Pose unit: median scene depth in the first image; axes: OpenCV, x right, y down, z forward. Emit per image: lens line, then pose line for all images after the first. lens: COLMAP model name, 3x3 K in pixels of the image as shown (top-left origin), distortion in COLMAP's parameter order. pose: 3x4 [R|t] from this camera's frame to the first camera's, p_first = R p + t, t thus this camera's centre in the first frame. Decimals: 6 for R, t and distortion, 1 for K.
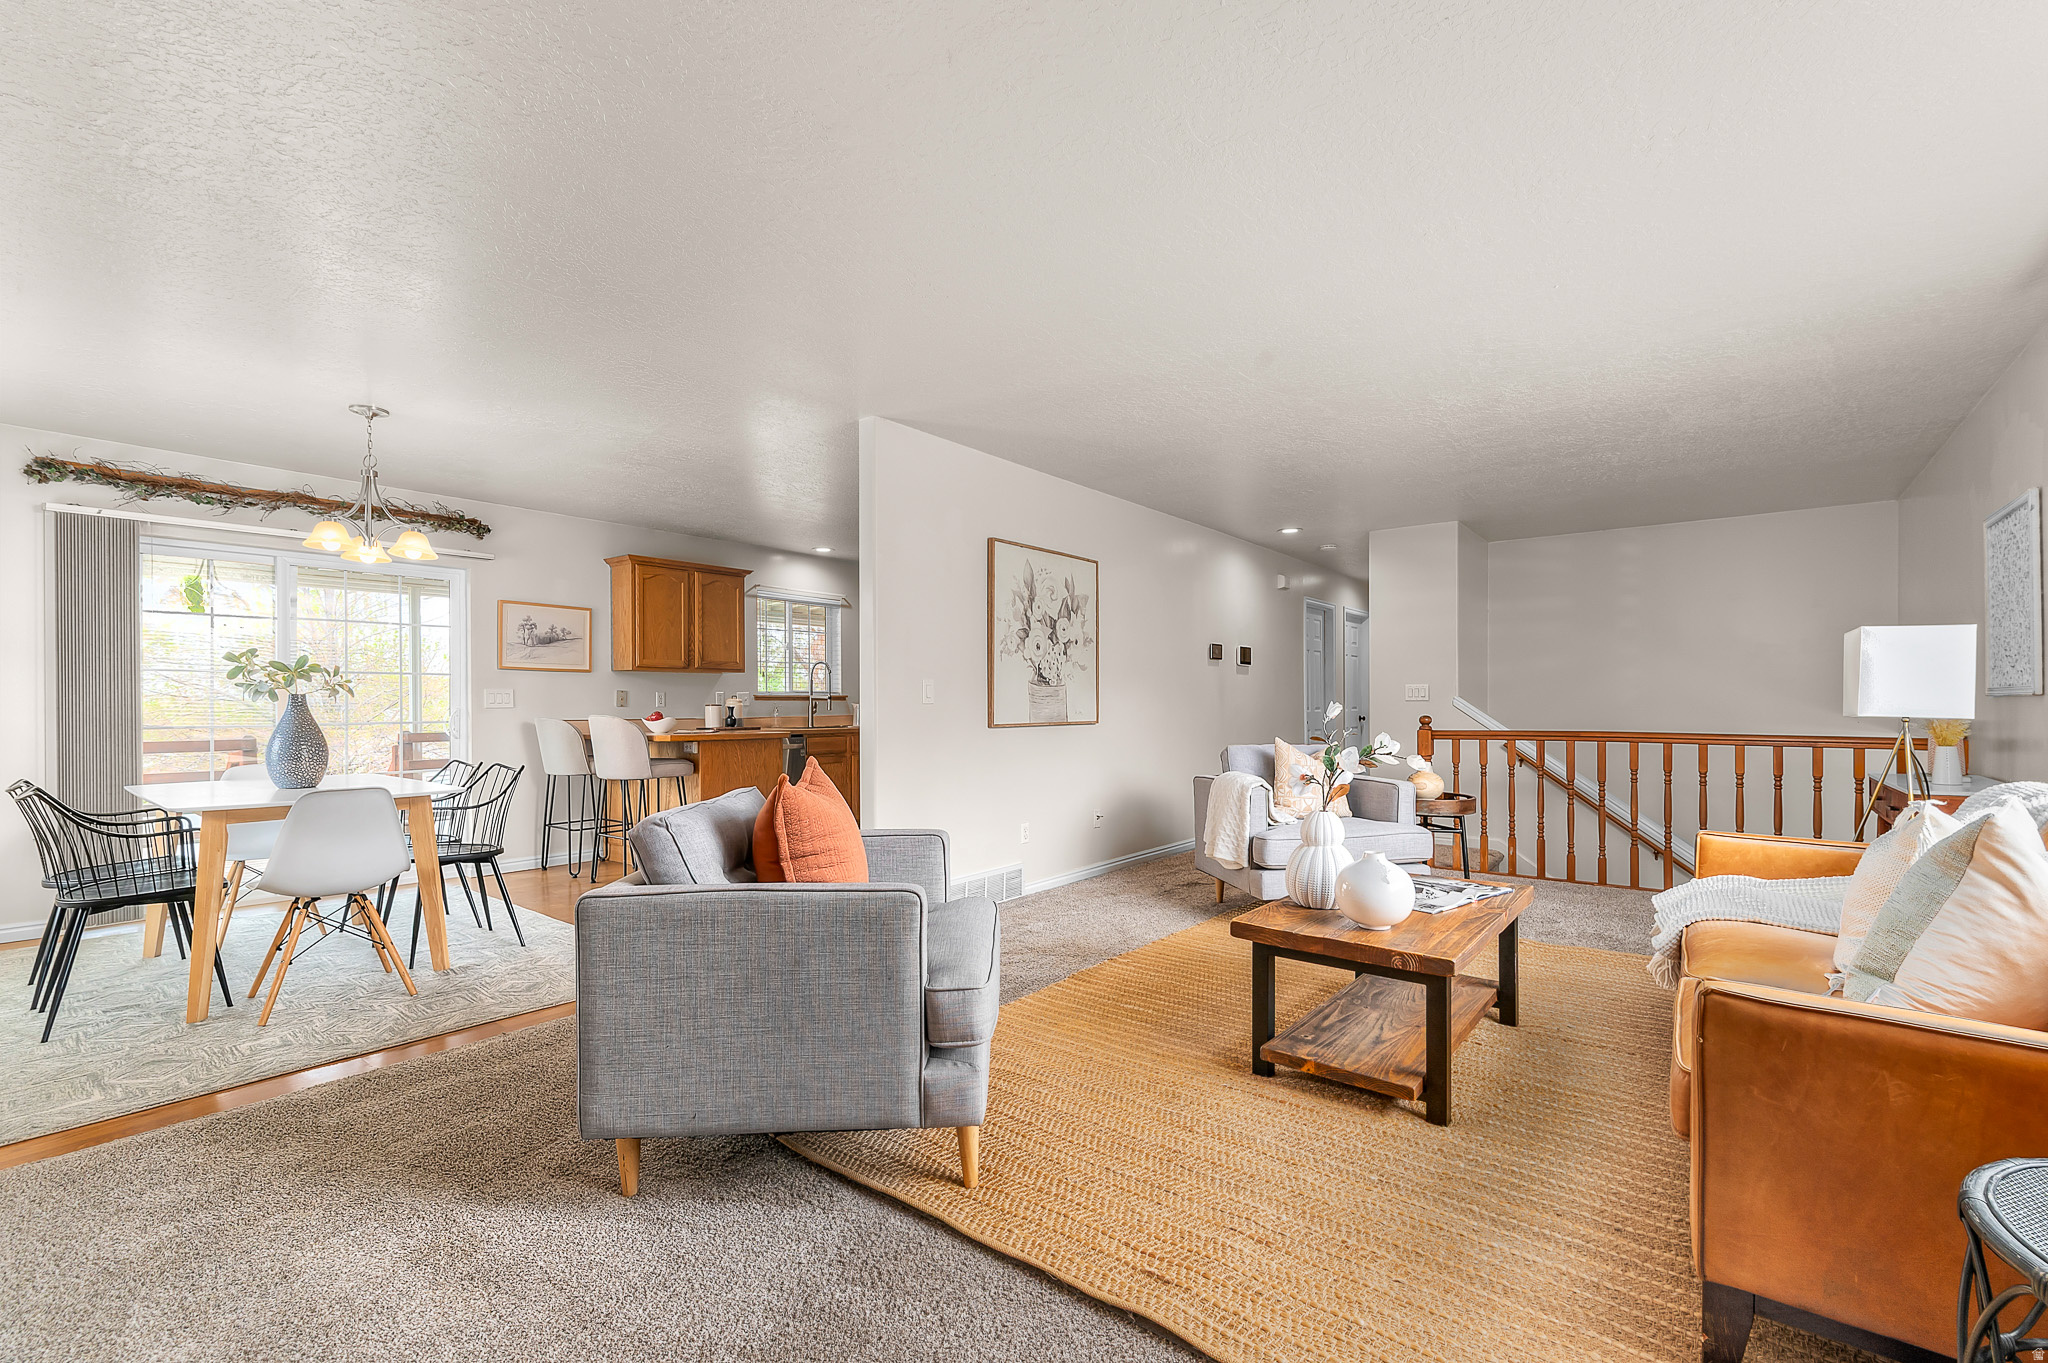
lens RADIAL K [[882.8, 0, 1033.2], [0, 882.8, 704.4], [0, 0, 1]] dist [-0.000170, -0.000186]
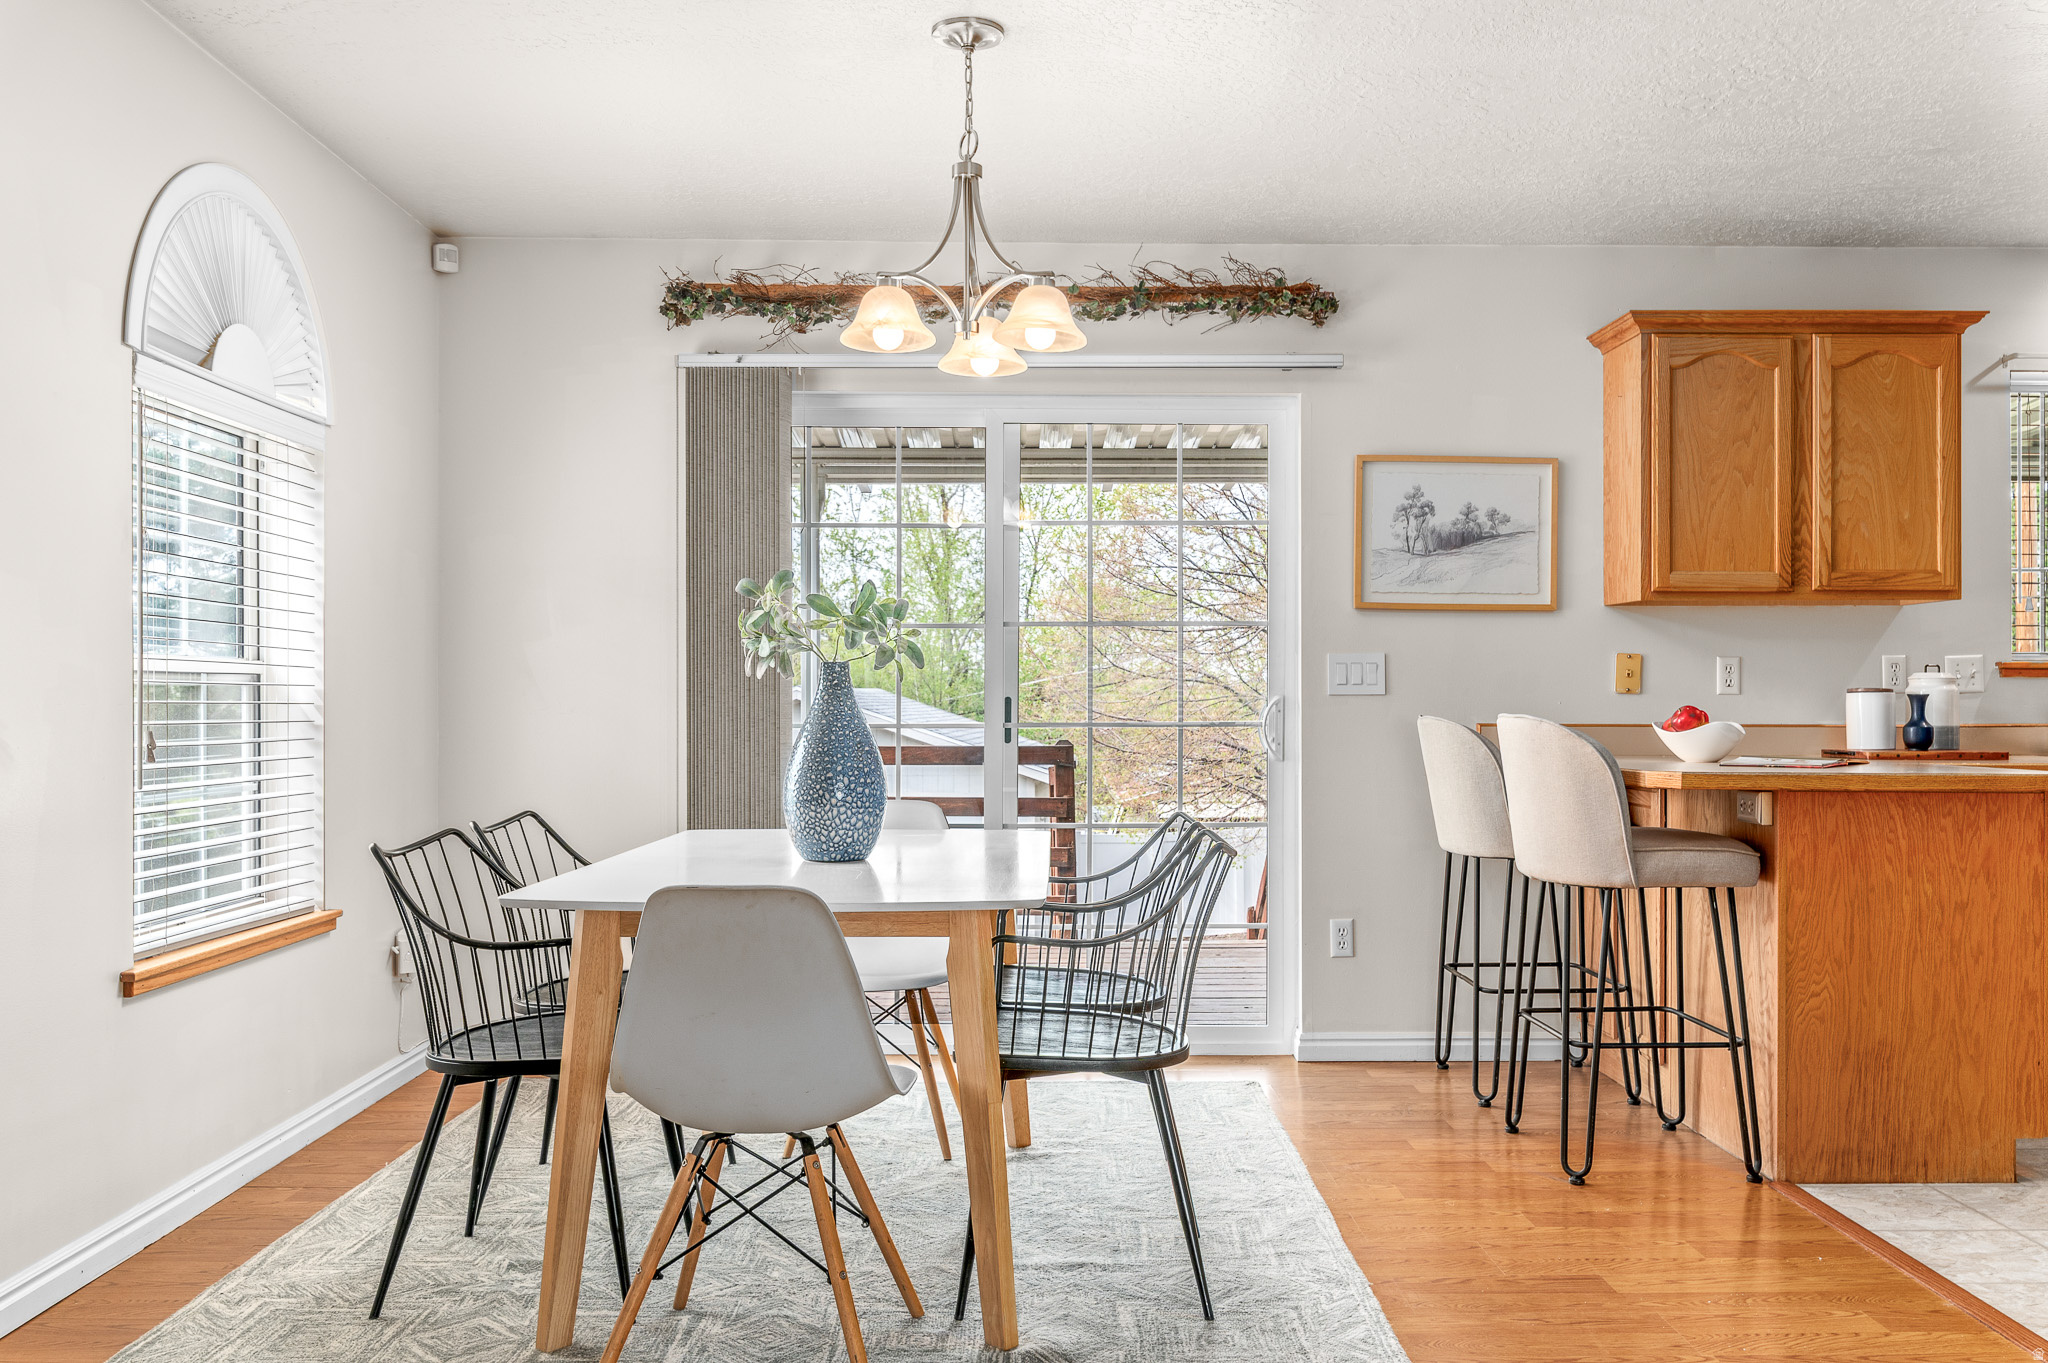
lens RADIAL K [[1651.5, 0, 1038.0], [0, 1651.5, 694.9], [0, 0, 1]] dist [-0.001505, -0.000950]
pose [[0.630557, 0.005672, -0.776122, -0.047812], [-0.003002, 0.999984, 0.004869, 0.000595], [0.776137, -0.000741, 0.630564, 0.322428]]
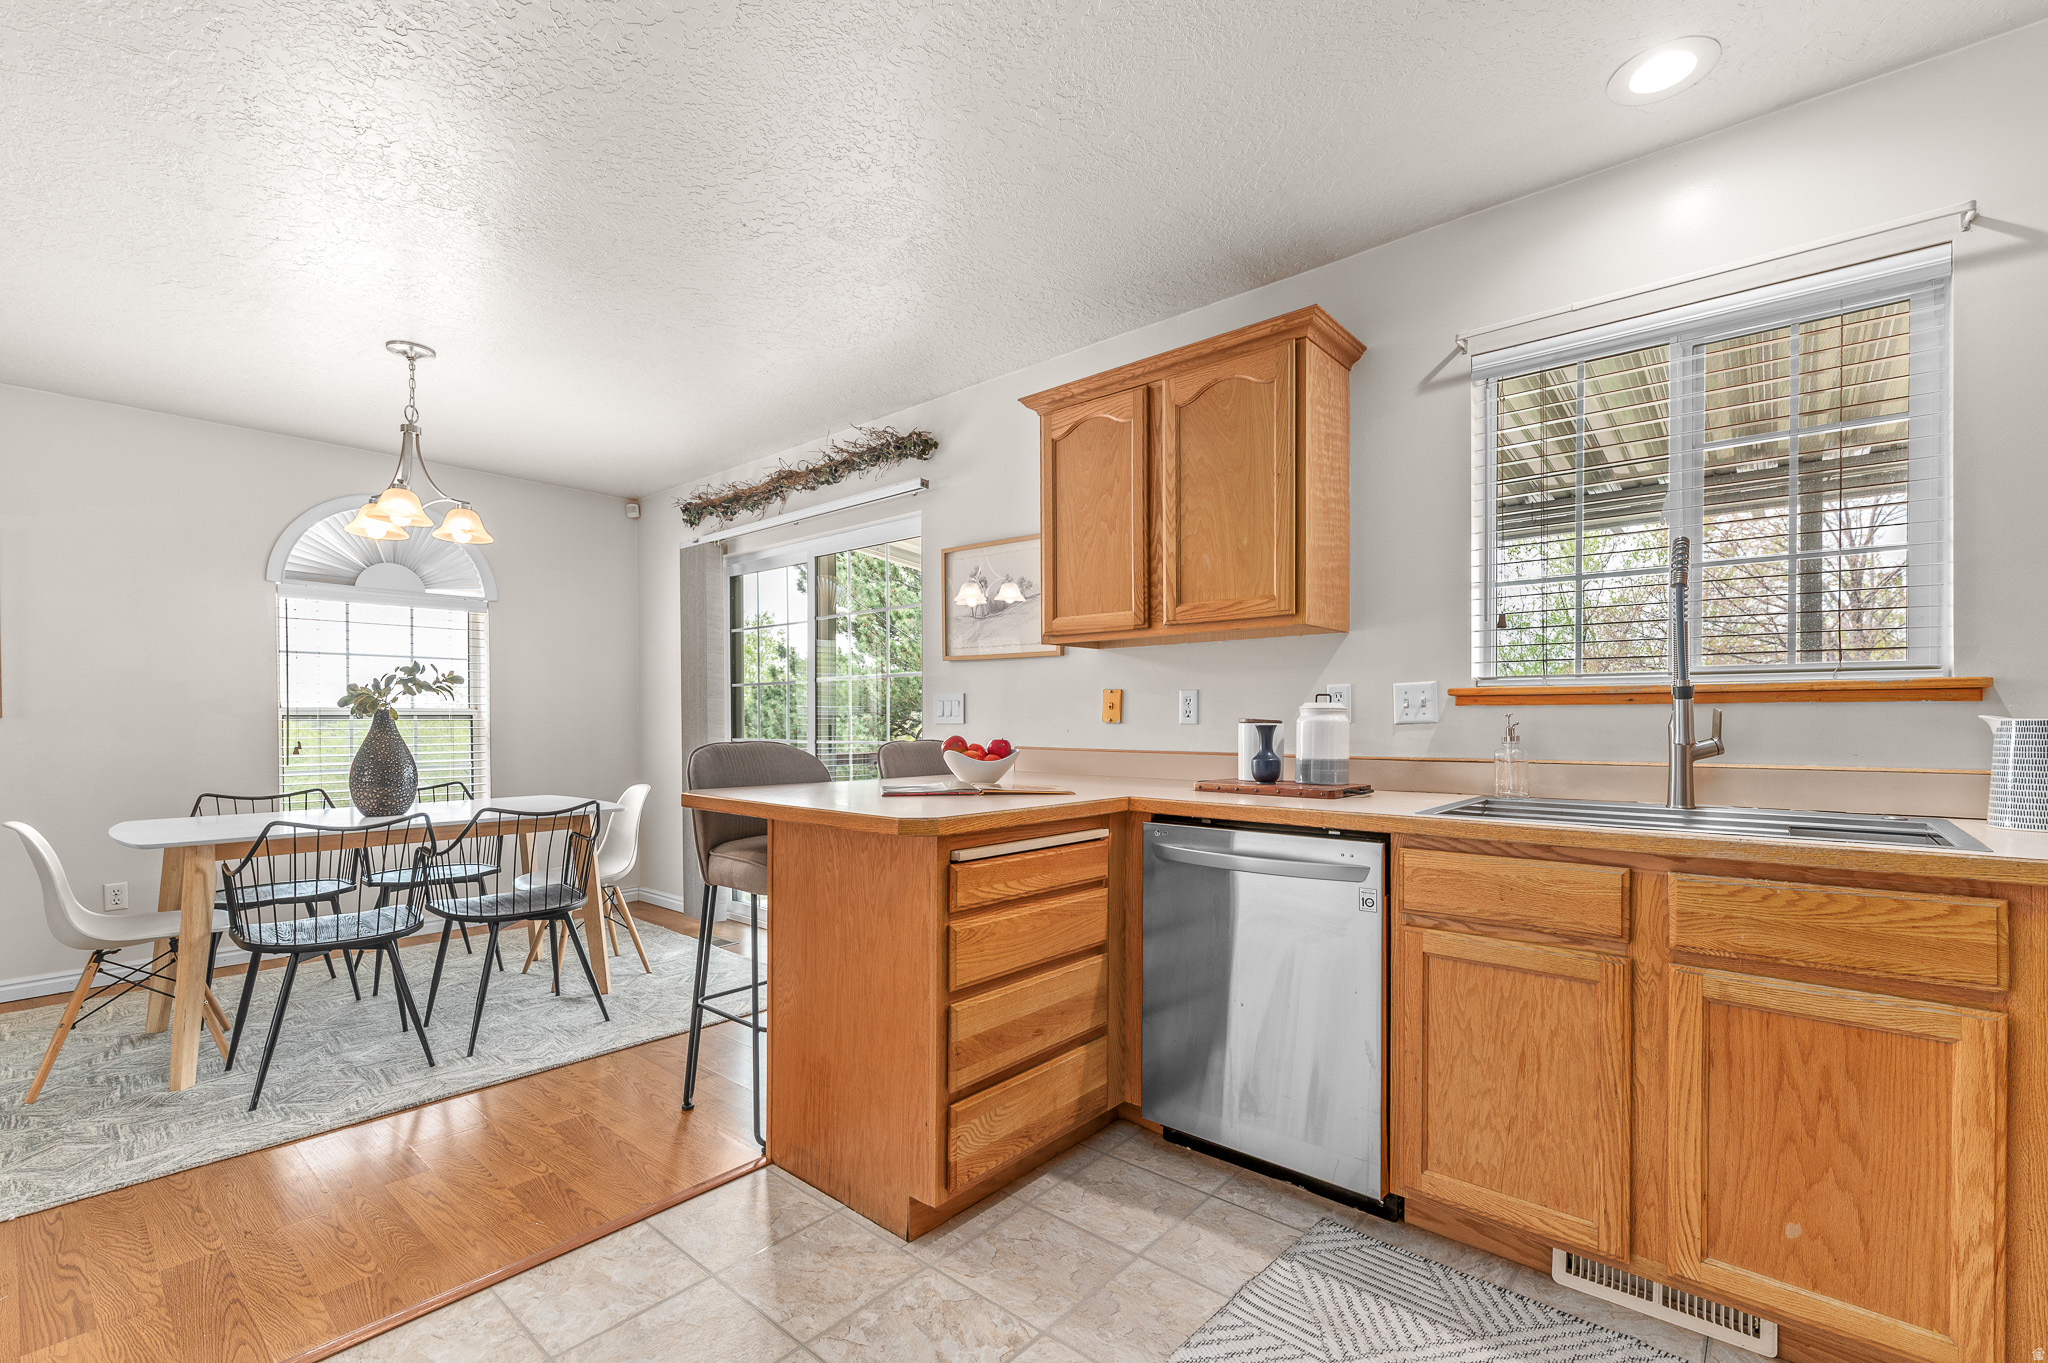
lens RADIAL K [[878.0, 0, 1019.0], [0, 878.0, 722.3], [0, 0, 1]] dist [0.001658, 0.000167]
pose [[-0.043160, 0.011855, -0.998998, 0.011493], [0.005200, 0.999919, 0.011641, -0.003584], [0.999055, -0.004693, -0.043218, 1.022761]]
